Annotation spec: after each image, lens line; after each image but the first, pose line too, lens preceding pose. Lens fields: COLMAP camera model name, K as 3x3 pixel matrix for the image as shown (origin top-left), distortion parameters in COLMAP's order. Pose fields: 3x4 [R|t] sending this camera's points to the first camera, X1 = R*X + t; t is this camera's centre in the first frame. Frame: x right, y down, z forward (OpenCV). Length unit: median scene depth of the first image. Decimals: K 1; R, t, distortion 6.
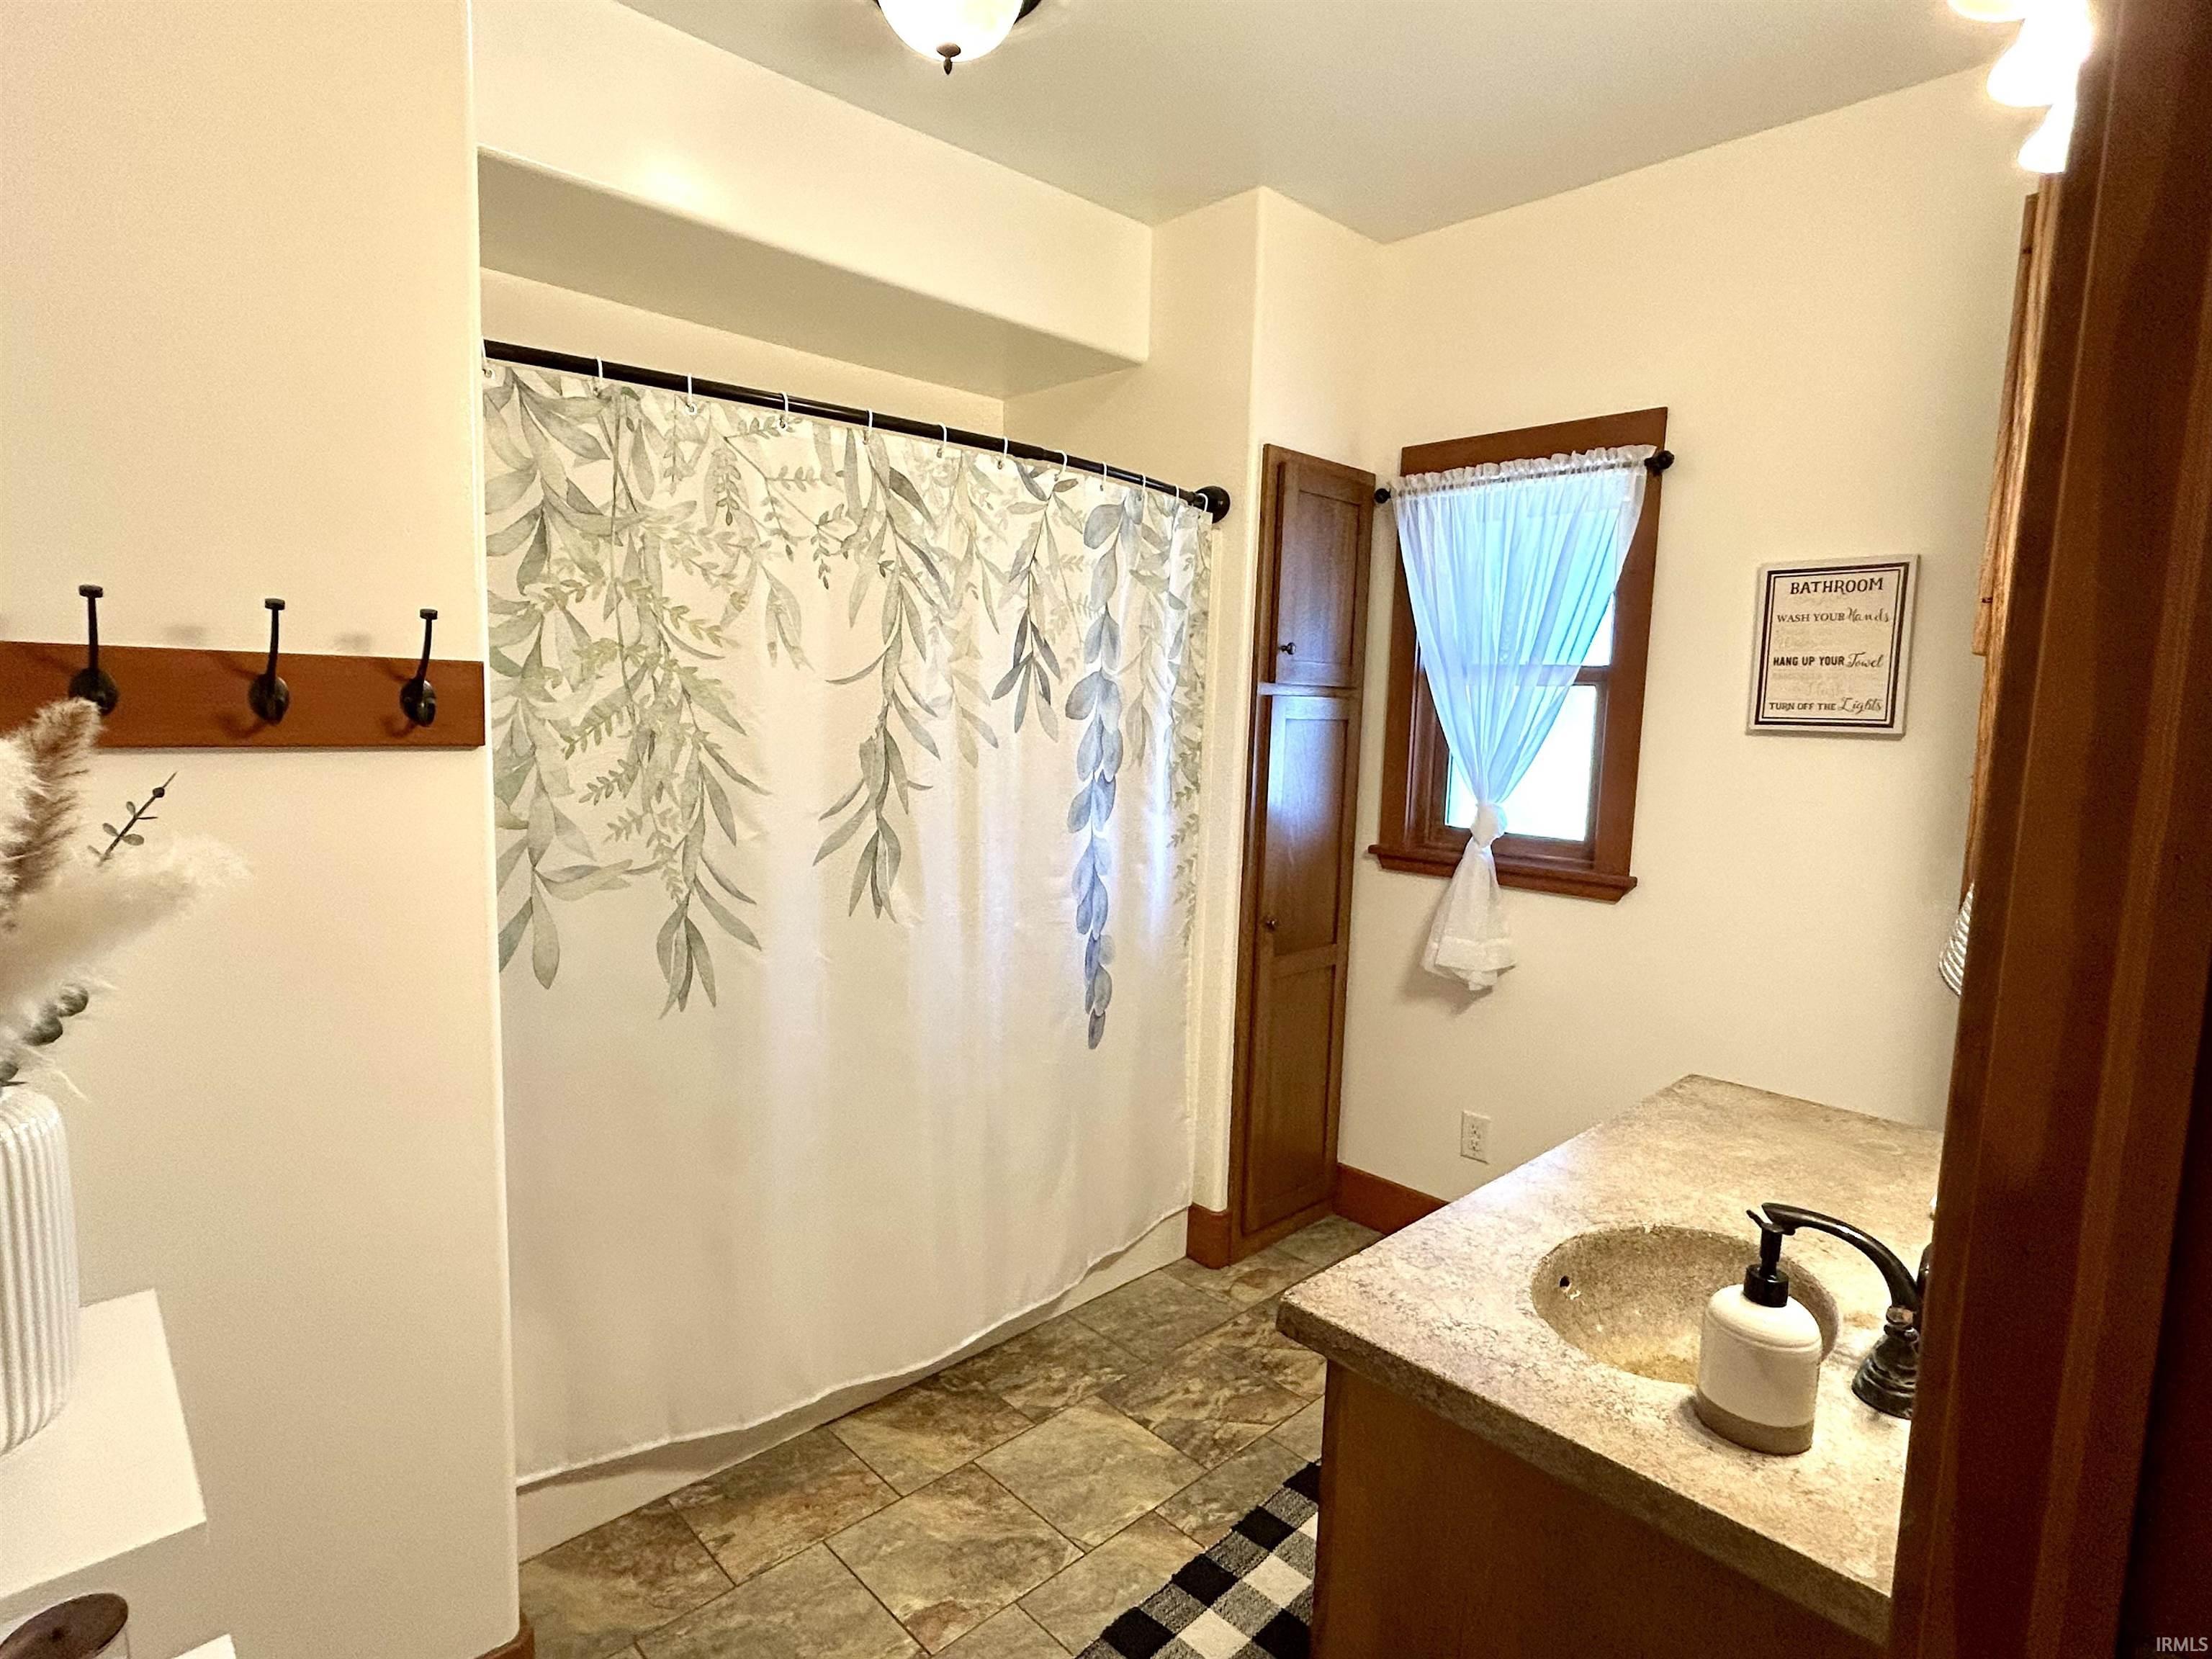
lens RADIAL K [[1160.4, 0, 1103.5], [0, 1160.4, 827.5], [0, 0, 1]] dist [0.003169, -0.000384]
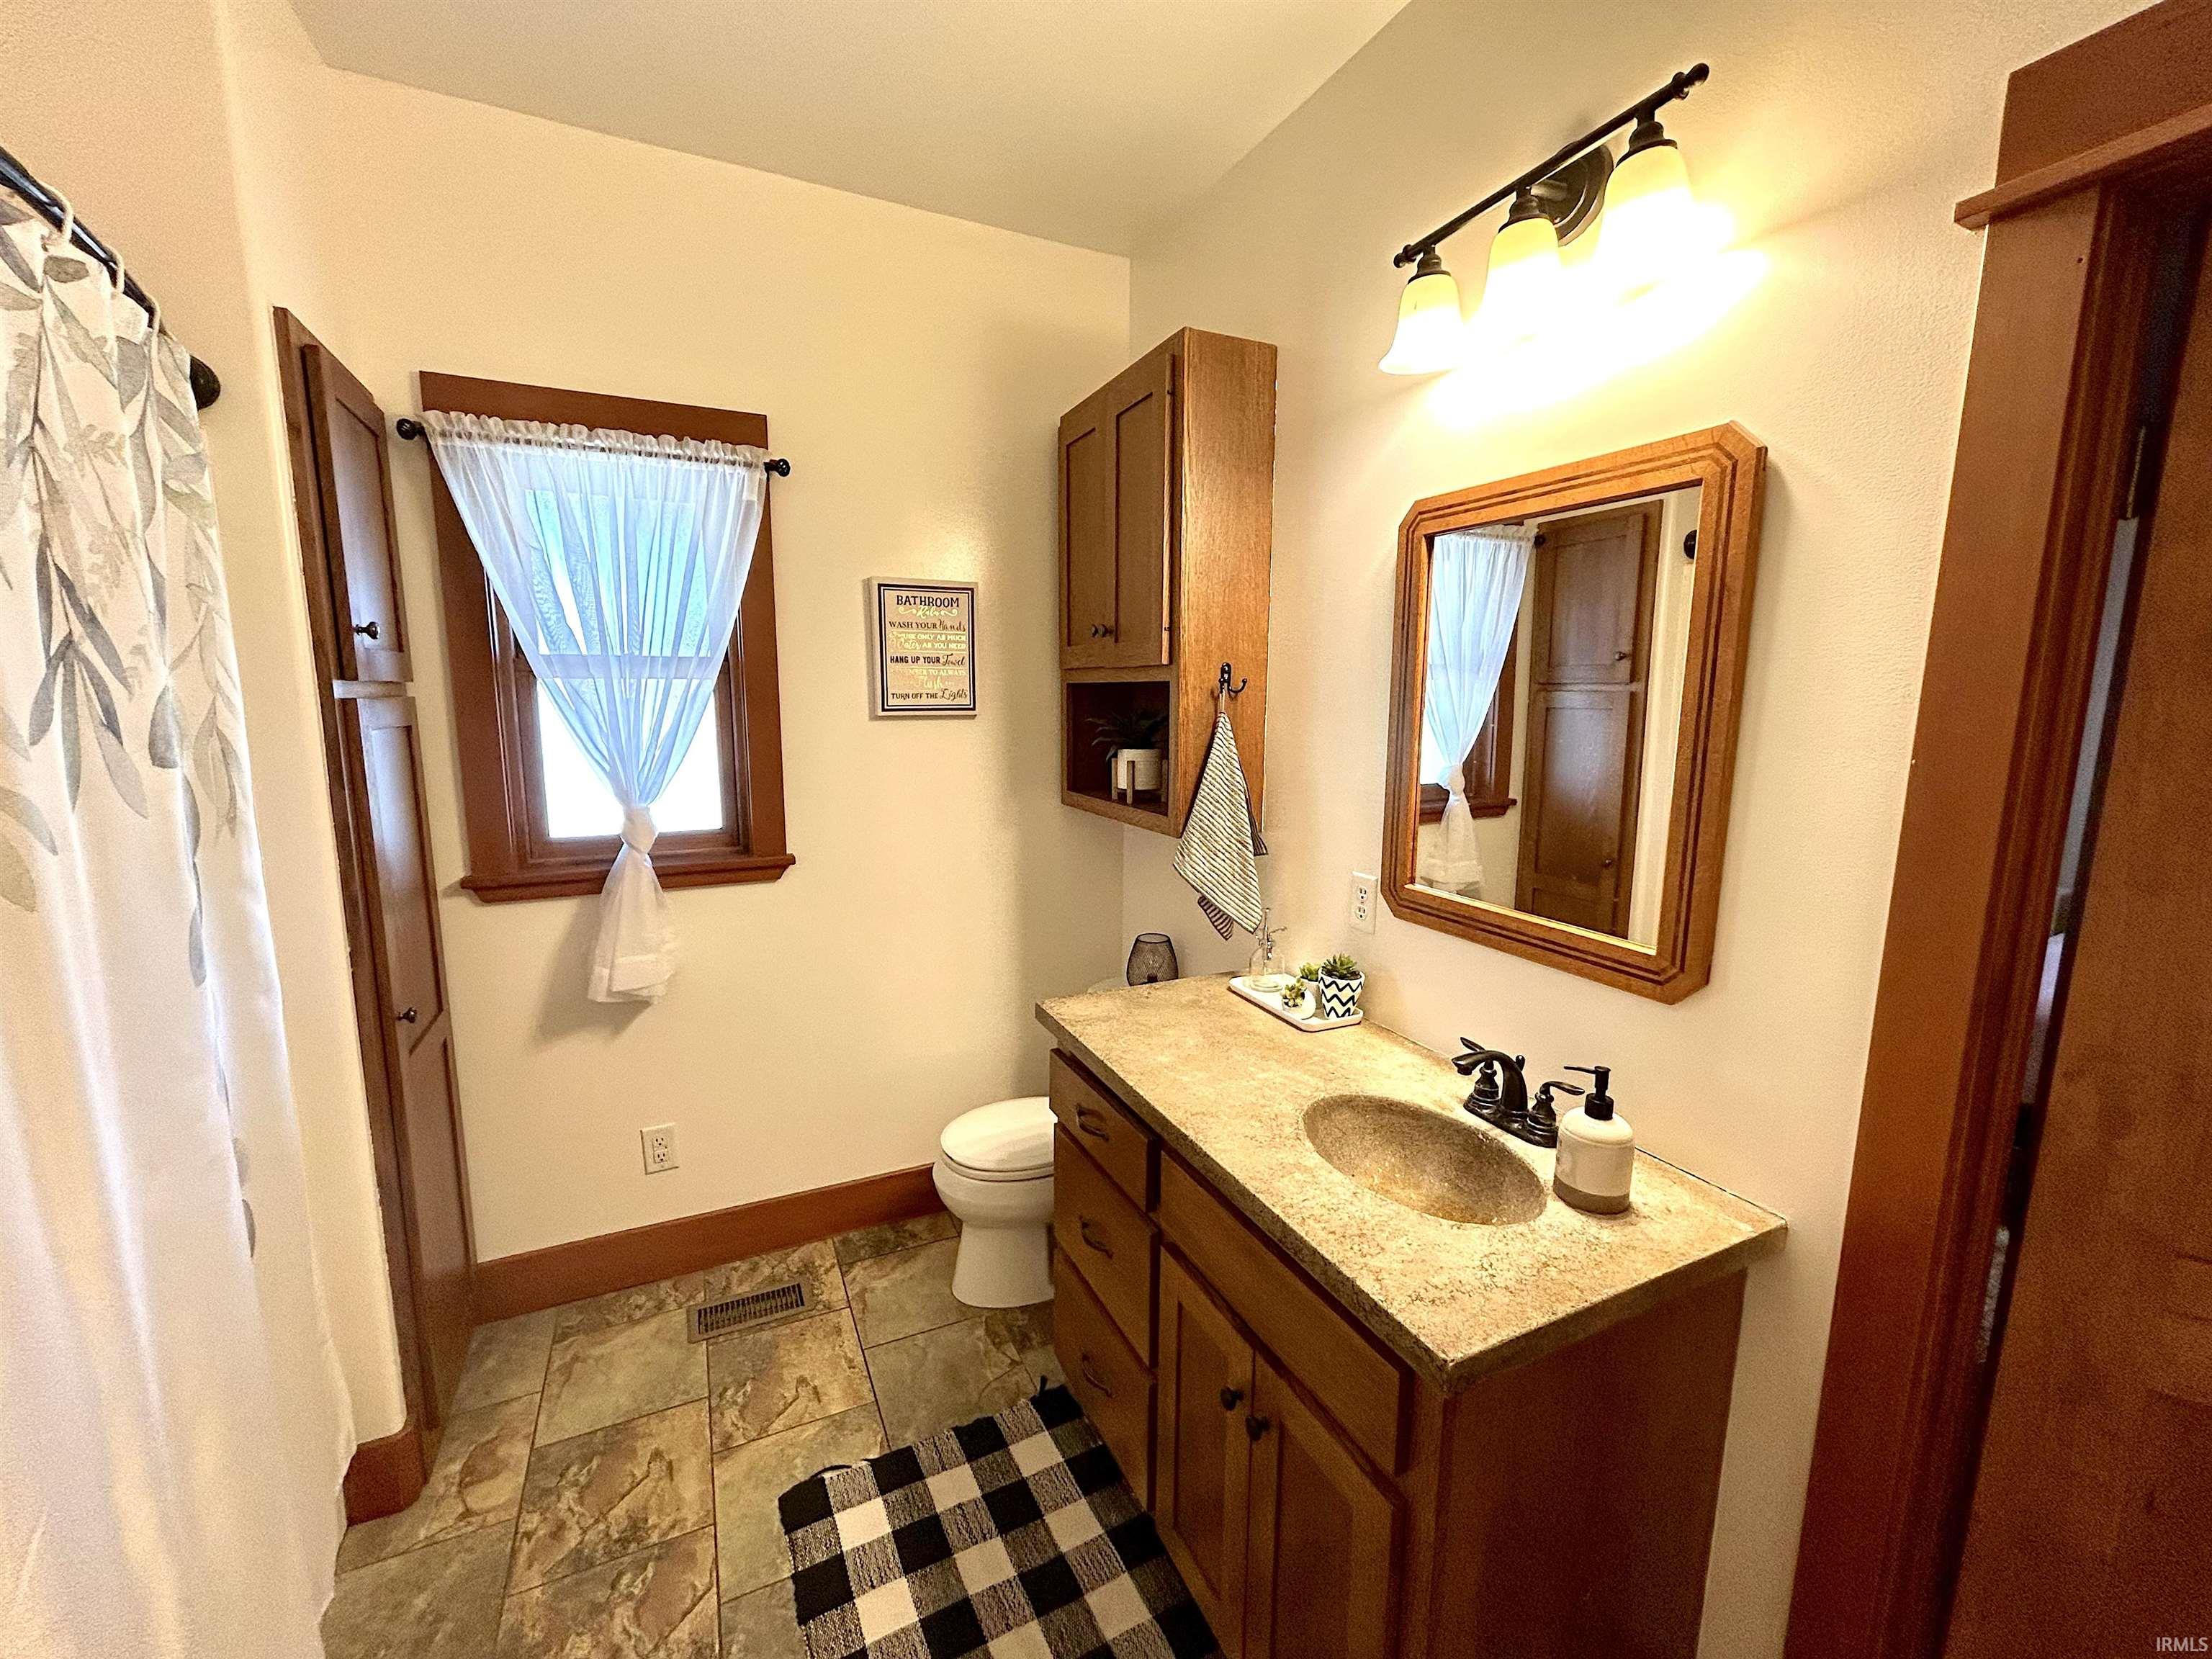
lens RADIAL K [[897.2, 0, 1100.0], [0, 897.2, 829.4], [0, 0, 1]] dist [-0.000570, 0.000381]
pose [[0.315292, -0.172370, 0.933209, -0.258872], [0.107164, 0.983543, 0.145461, -0.077791], [-0.942925, 0.054143, 0.328575, 0.473941]]
